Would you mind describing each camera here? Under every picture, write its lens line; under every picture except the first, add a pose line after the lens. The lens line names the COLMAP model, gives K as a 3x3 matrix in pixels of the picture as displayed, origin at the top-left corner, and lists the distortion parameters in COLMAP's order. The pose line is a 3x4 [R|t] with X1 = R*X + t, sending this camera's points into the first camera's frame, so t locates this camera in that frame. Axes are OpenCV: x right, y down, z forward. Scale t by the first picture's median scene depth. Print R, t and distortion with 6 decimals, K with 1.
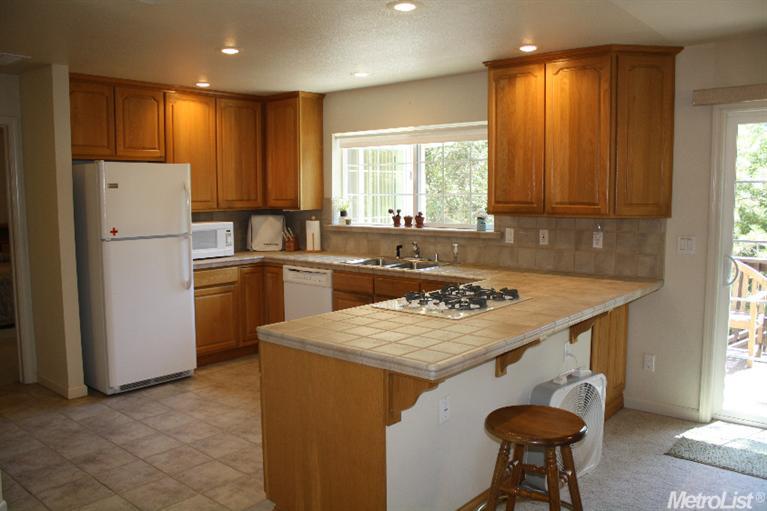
lens RADIAL K [[648.7, 0, 383.5], [0, 648.7, 255.5], [0, 0, 1]] dist [-0.150078, 0.148603]
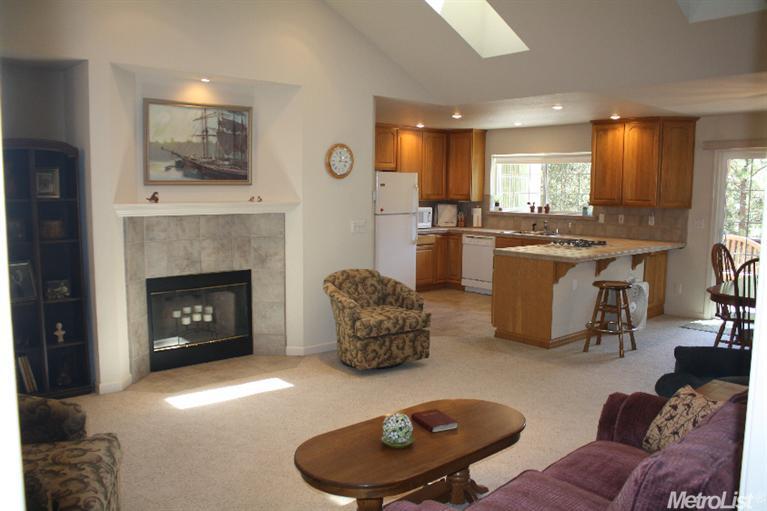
lens RADIAL K [[648.7, 0, 383.5], [0, 648.7, 255.5], [0, 0, 1]] dist [-0.150078, 0.148603]
pose [[0.991531, 0.028274, -0.126754, -0.158963], [-0.027484, 0.999590, 0.007975, 0.068581], [0.126927, -0.004424, 0.991902, -0.745966]]
